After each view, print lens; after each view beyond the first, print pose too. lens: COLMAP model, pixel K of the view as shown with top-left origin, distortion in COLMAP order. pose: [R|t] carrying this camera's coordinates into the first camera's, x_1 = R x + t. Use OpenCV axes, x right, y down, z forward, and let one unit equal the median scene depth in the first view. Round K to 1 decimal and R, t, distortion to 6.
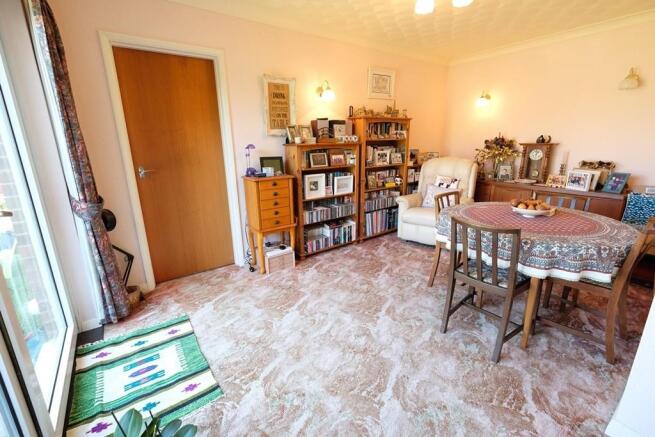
lens RADIAL K [[285.3, 0, 326.9], [0, 285.3, 216.0], [0, 0, 1]] dist [0.003394, 0.000358]
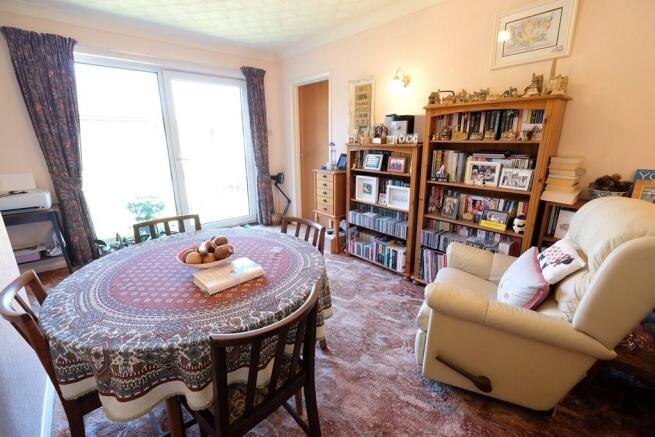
lens RADIAL K [[285.3, 0, 325.9], [0, 285.3, 215.0], [0, 0, 1]] dist [0.003394, 0.000358]
pose [[0.089637, 0.276456, -0.956837, 0.867675], [-0.253229, 0.935460, 0.246556, -0.221952], [0.963245, 0.220199, 0.153858, 0.743296]]
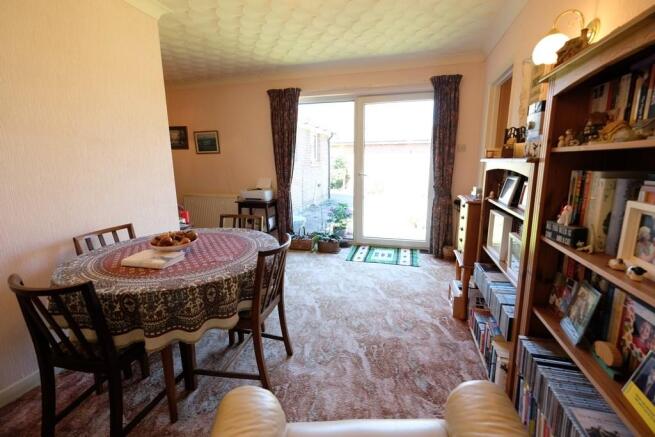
lens RADIAL K [[285.3, 0, 329.0], [0, 285.3, 216.7], [0, 0, 1]] dist [0.003394, 0.000358]
pose [[-0.786712, 0.140158, -0.601198, 0.552239], [-0.139296, 0.908464, 0.394069, -0.309754], [0.601399, 0.393763, -0.695176, 1.174039]]
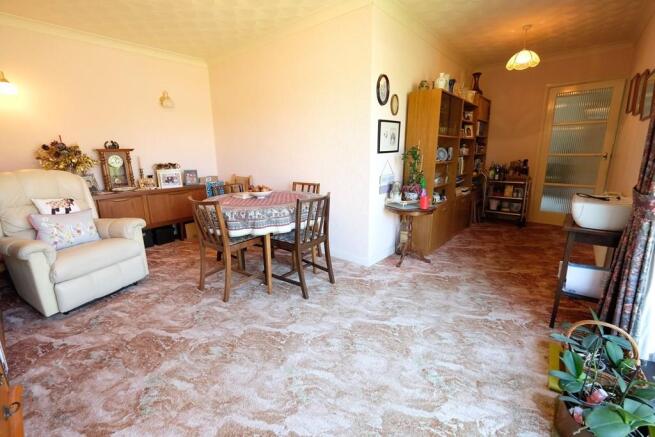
lens RADIAL K [[285.3, 0, 326.0], [0, 285.3, 212.8], [0, 0, 1]] dist [0.003394, 0.000358]
pose [[-0.233597, -0.197299, 0.952106, -0.418321], [0.265375, 0.929085, 0.257638, -0.129782], [-0.935419, 0.312848, -0.164674, 0.630570]]
